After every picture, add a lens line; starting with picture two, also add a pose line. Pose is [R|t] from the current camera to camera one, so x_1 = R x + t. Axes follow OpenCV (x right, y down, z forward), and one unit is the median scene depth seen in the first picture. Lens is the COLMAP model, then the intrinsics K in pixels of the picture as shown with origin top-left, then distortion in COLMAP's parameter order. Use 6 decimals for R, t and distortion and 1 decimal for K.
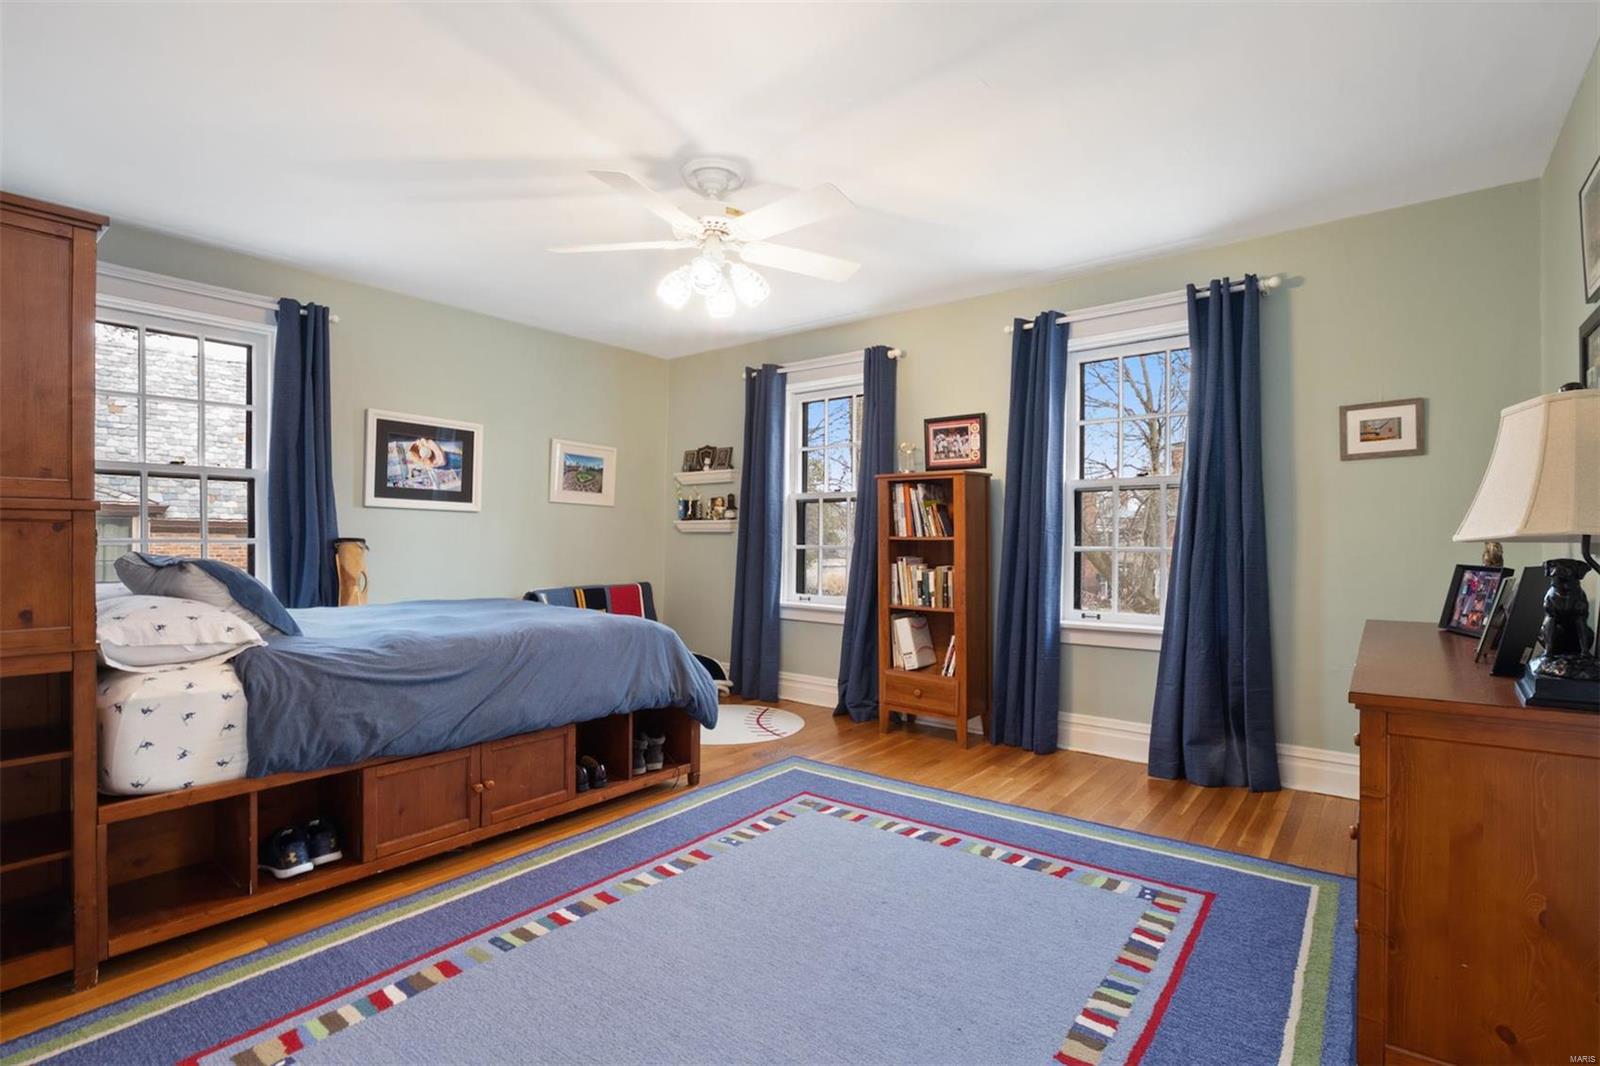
lens RADIAL K [[763.7, 0, 803.2], [0, 763.7, 546.7], [0, 0, 1]] dist [-0.006657, -0.000561]
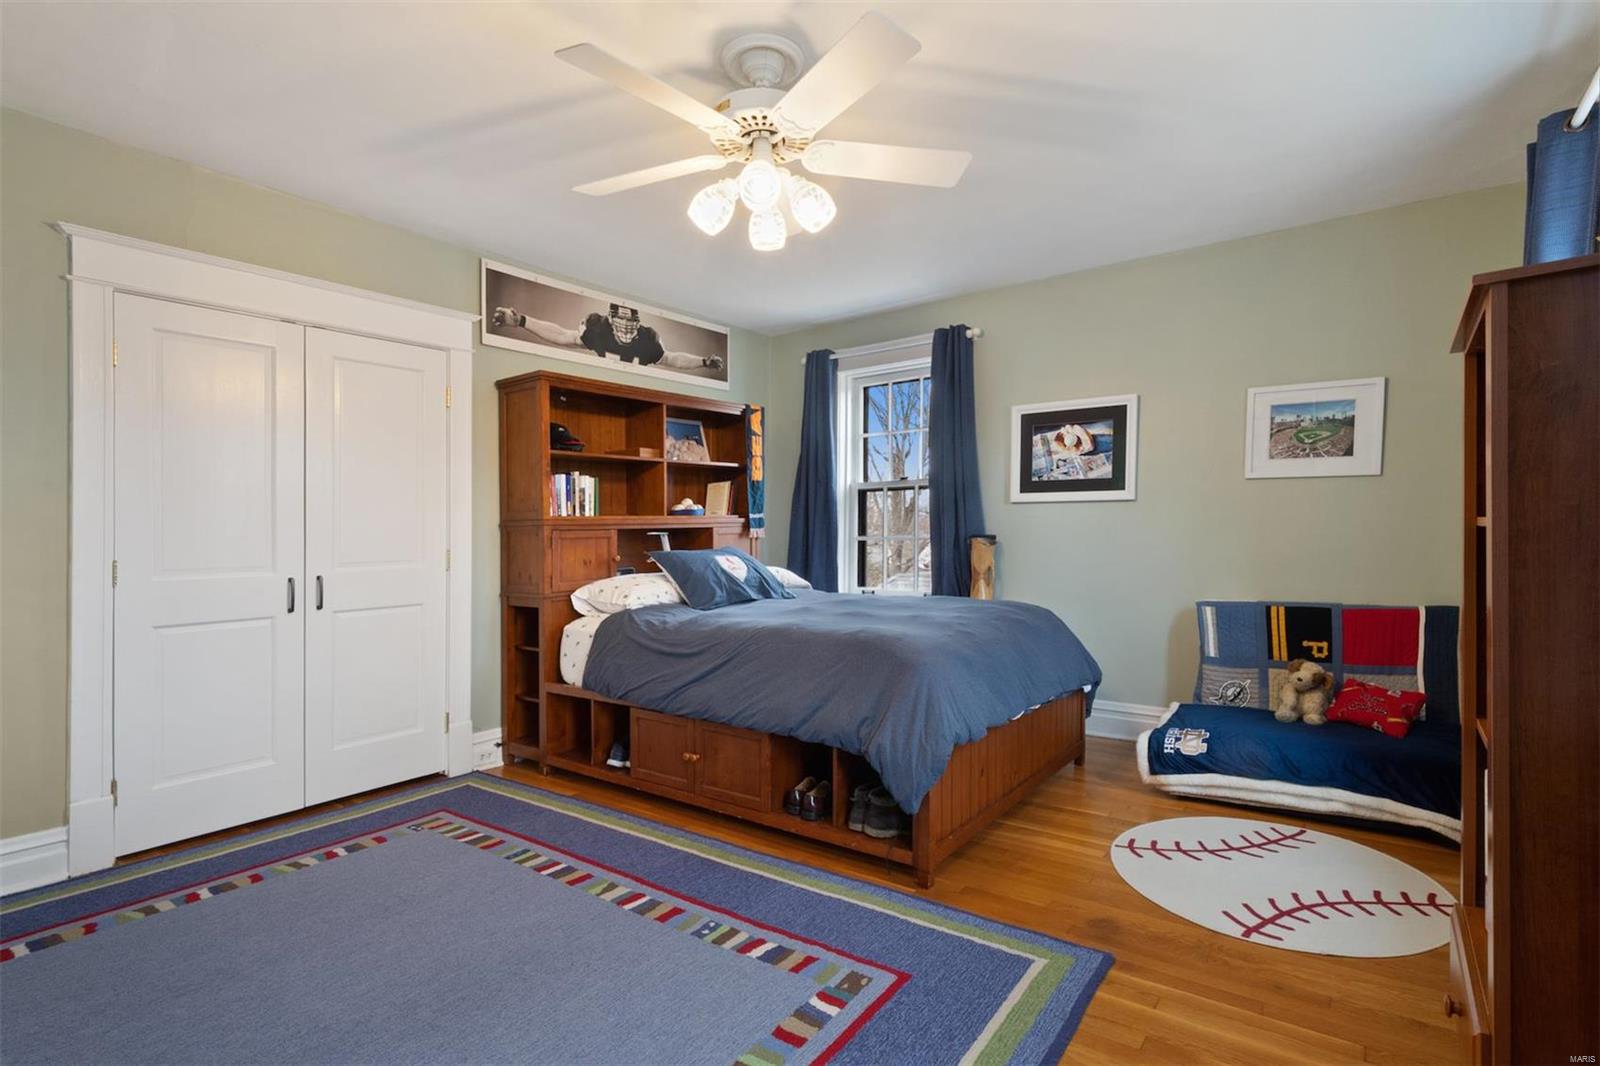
lens RADIAL K [[763.7, 0, 804.1], [0, 763.7, 530.4], [0, 0, 1]] dist [-0.006657, -0.000561]
pose [[0.036574, -0.012430, -0.999254, 0.485849], [0.001910, 0.999922, -0.012368, -0.004281], [0.999329, -0.001456, 0.036595, 0.763761]]
